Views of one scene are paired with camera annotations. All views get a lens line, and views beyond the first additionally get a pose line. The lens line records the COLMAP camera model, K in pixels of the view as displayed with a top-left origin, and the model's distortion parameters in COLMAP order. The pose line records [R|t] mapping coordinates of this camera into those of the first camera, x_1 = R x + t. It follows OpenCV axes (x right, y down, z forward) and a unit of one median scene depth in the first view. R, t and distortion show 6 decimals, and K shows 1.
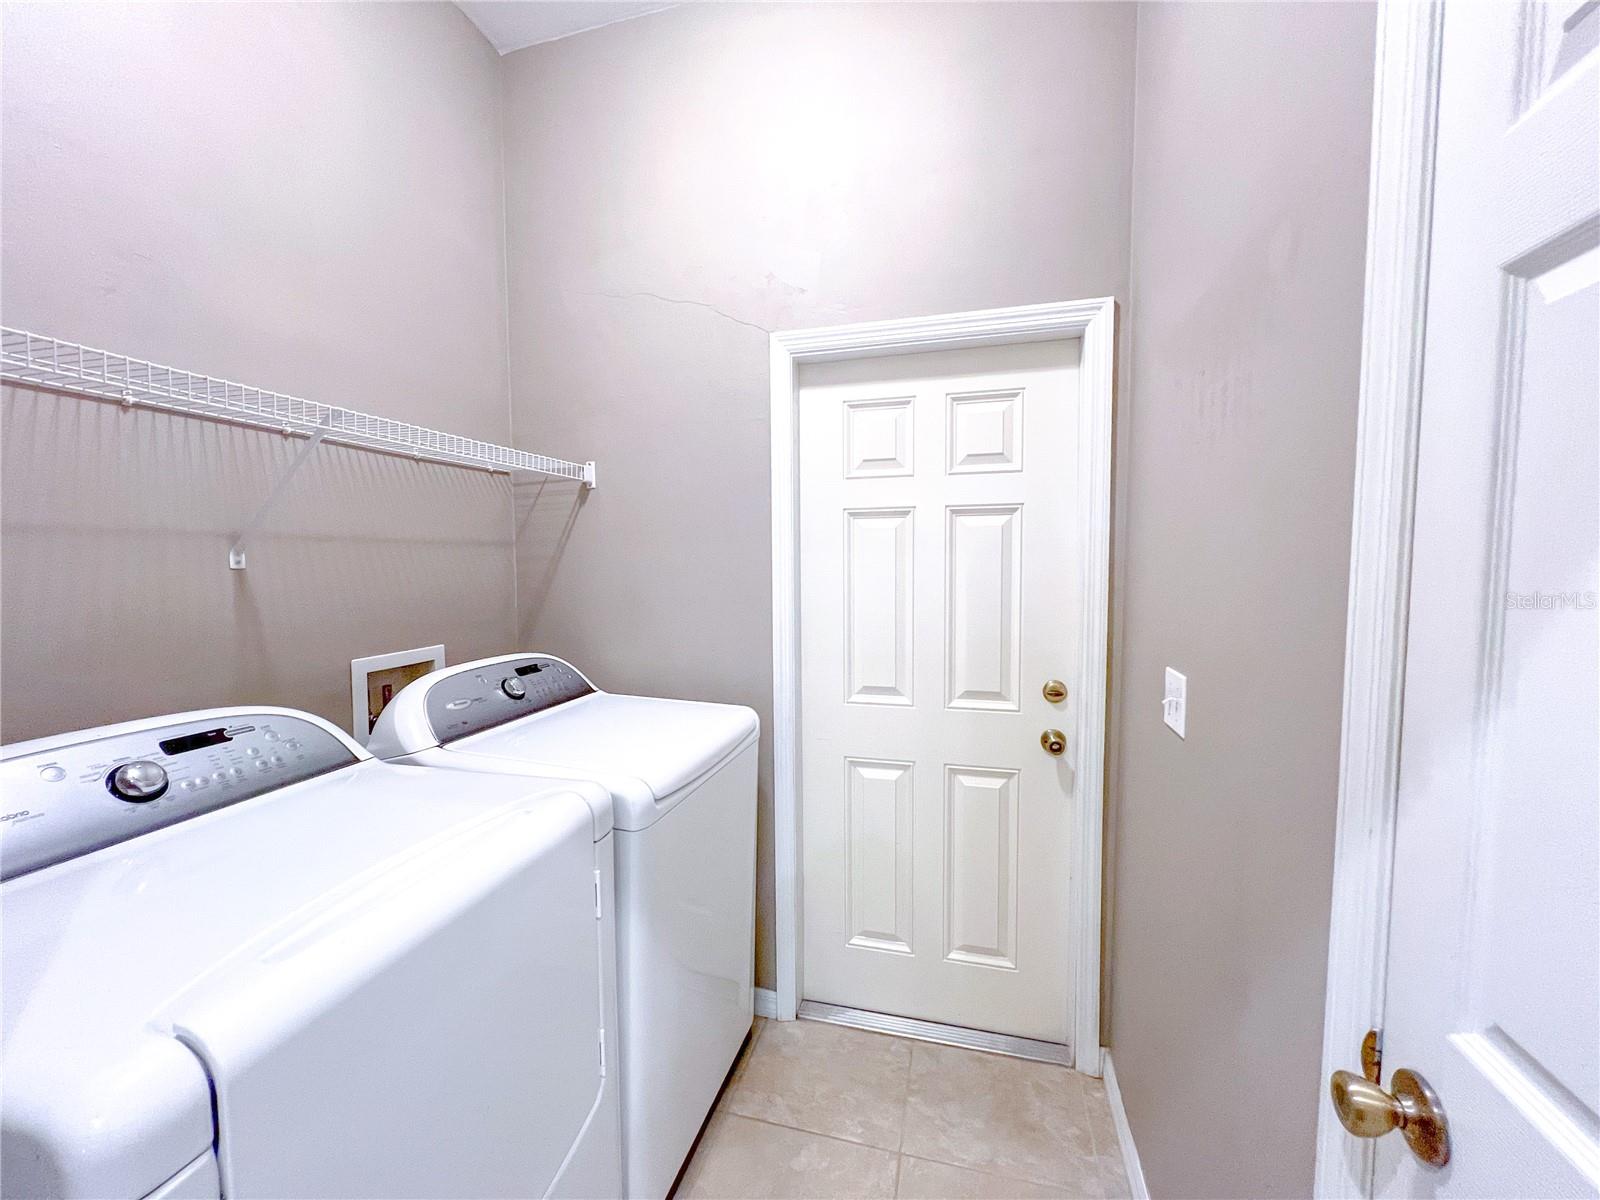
lens RADIAL K [[640.6, 0, 803.3], [0, 640.6, 602.6], [0, 0, 1]] dist [0.000562, -0.000008]
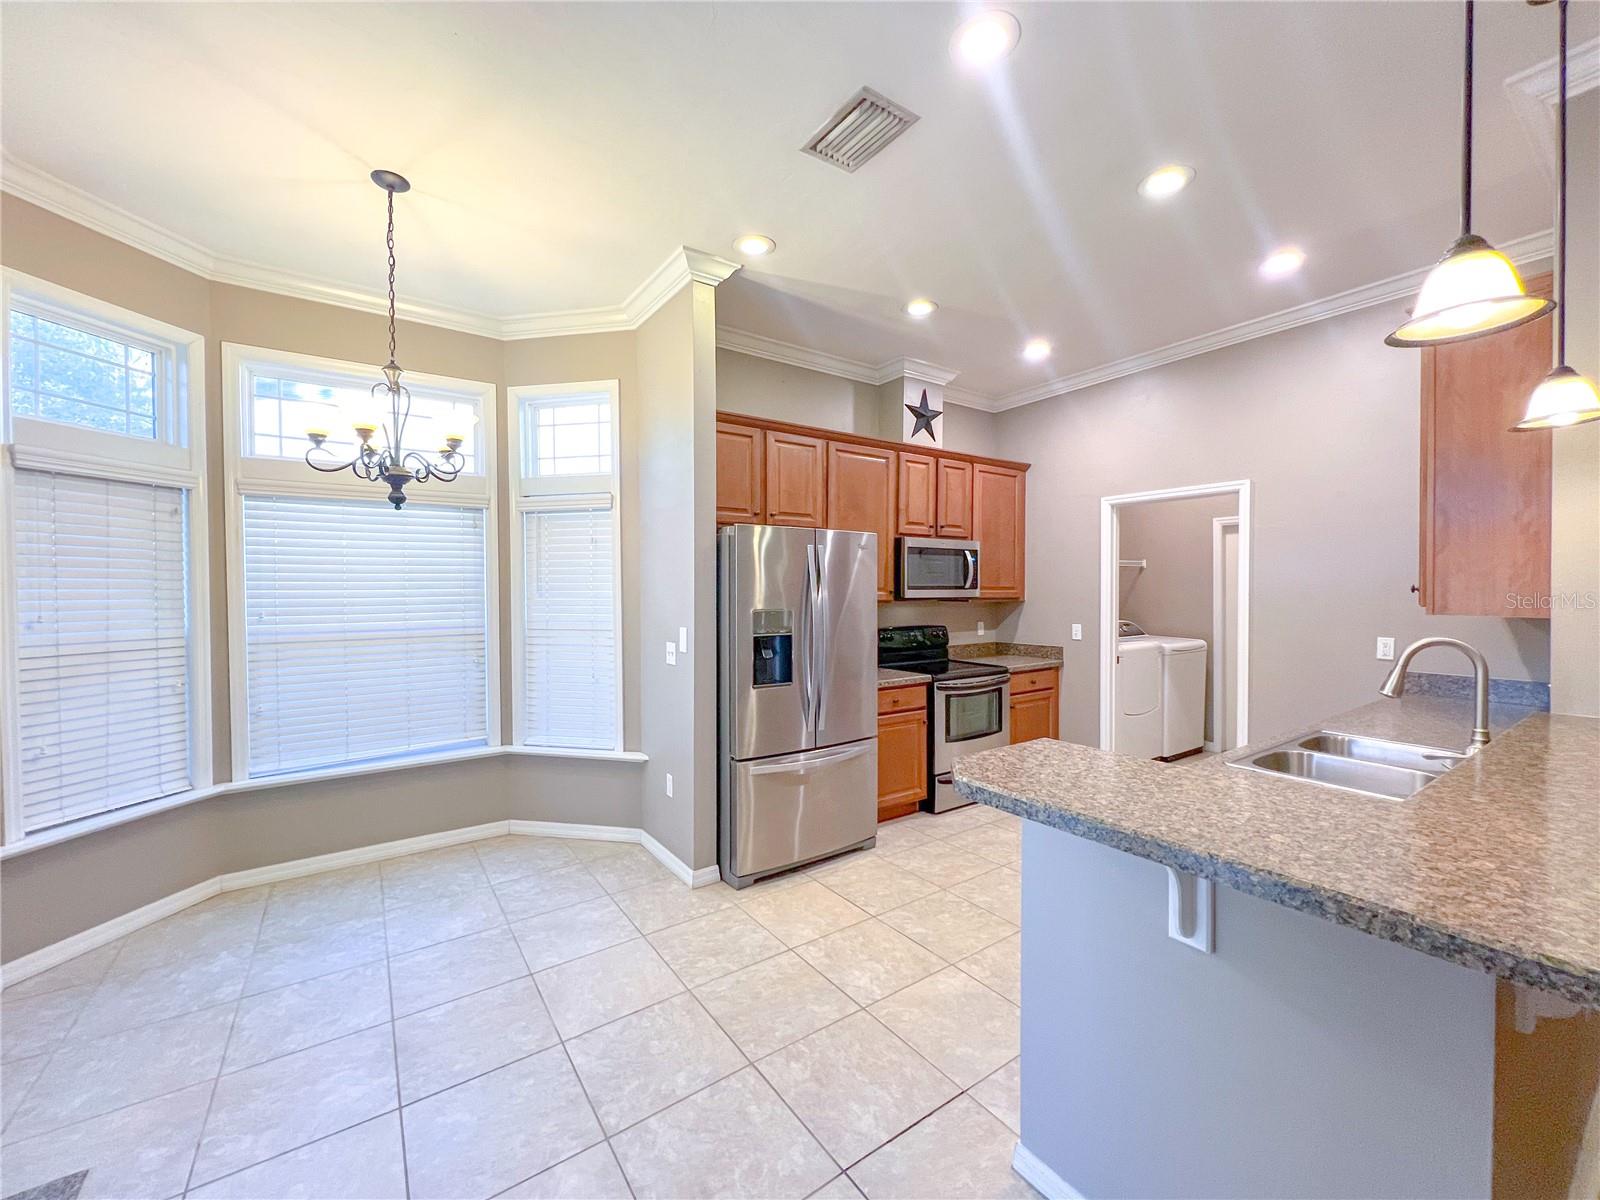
lens RADIAL K [[642.0, 0, 800.8], [0, 642.0, 595.5], [0, 0, 1]] dist [0.001236, 0.000066]
pose [[0.765058, 0.006005, -0.643933, 0.399995], [-0.037057, 0.998710, -0.034714, 0.119424], [0.642894, 0.050420, 0.764294, -2.458036]]
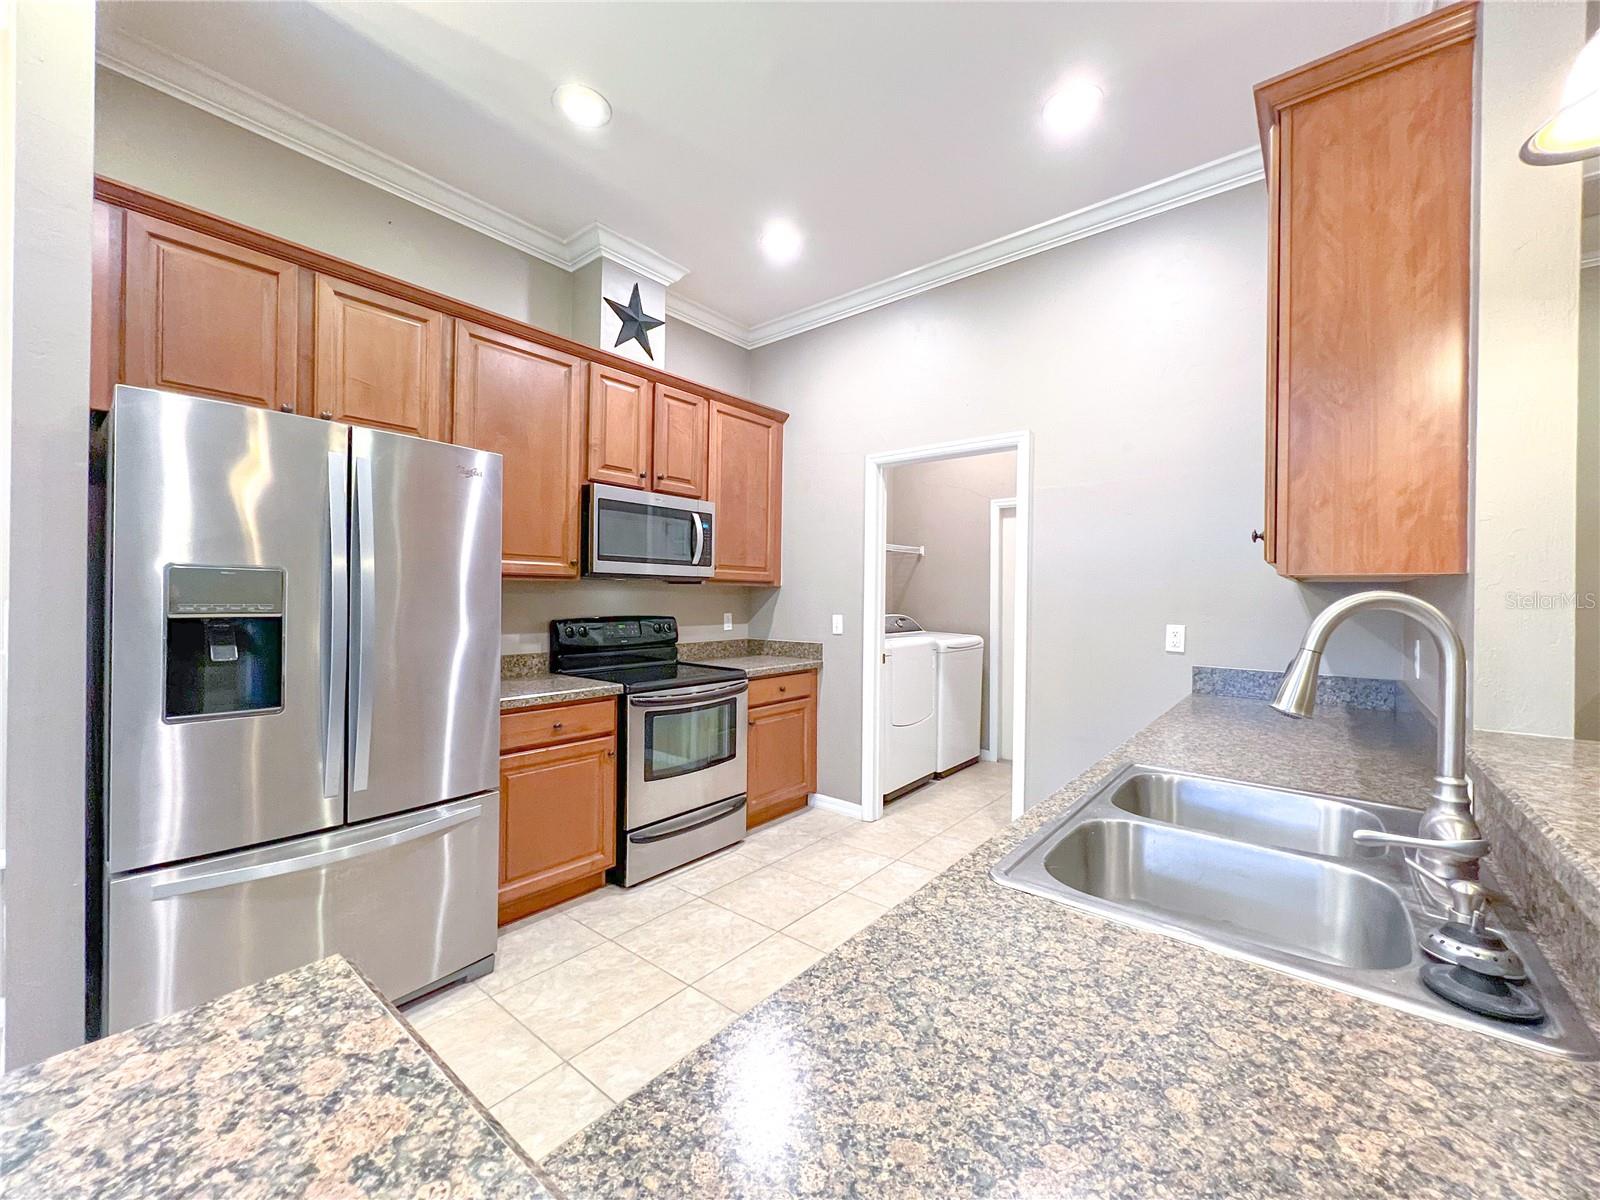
lens RADIAL K [[642.0, 0, 799.9], [0, 642.0, 595.7], [0, 0, 1]] dist [0.001236, 0.000066]
pose [[0.911901, 0.011422, -0.410251, 0.318606], [-0.036782, 0.997865, -0.053976, 0.156998], [0.408758, 0.064310, 0.910374, -1.709738]]
